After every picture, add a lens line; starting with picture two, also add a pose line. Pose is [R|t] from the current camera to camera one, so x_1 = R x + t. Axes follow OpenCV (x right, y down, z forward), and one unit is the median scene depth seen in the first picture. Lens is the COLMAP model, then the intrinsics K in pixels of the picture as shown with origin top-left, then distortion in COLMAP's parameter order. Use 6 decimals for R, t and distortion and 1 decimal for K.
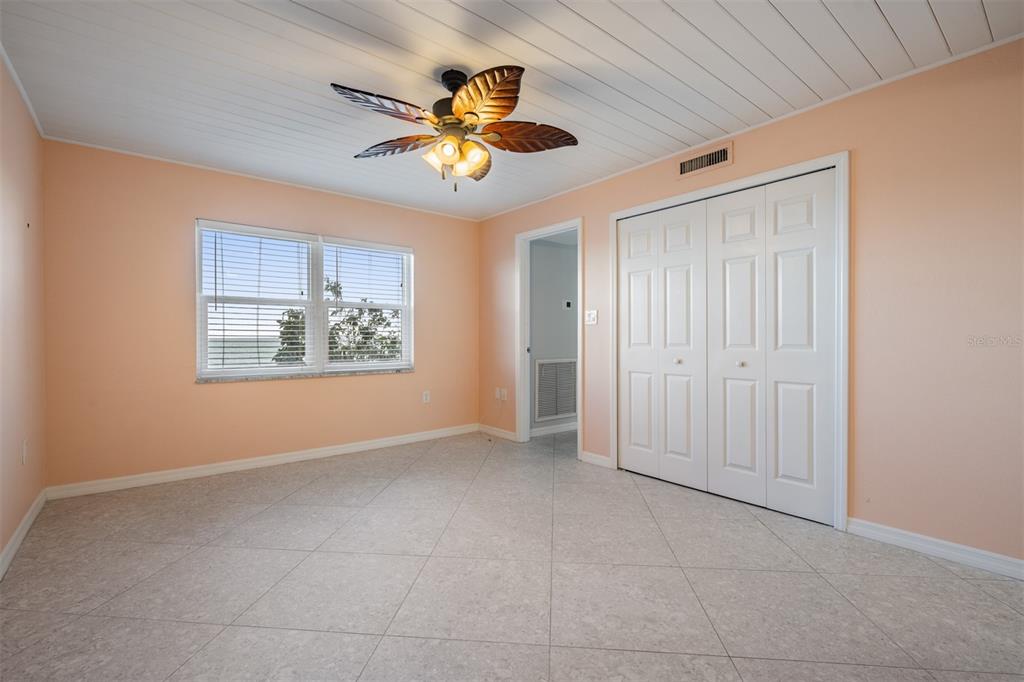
lens RADIAL K [[456.6, 0, 511.0], [0, 456.6, 340.5], [0, 0, 1]] dist [0.001799, 0.000340]
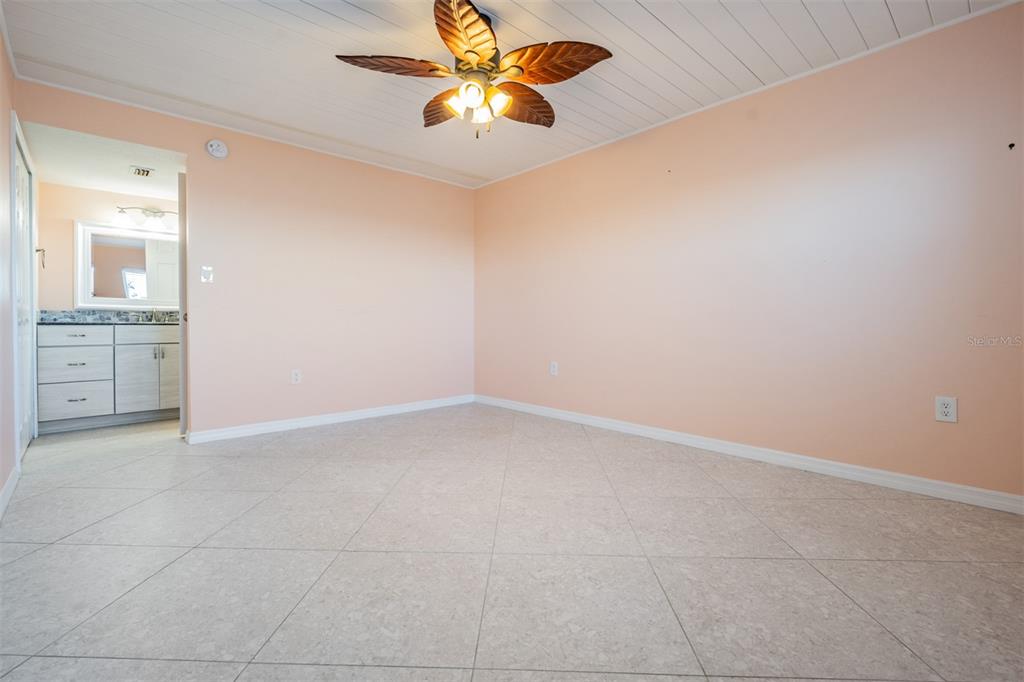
lens RADIAL K [[456.6, 0, 515.3], [0, 456.6, 322.0], [0, 0, 1]] dist [0.001799, 0.000340]
pose [[-0.997692, 0.003183, -0.067822, -0.126146], [0.002530, 0.999950, 0.009724, 0.053934], [0.067849, 0.009530, -0.997650, 1.867081]]
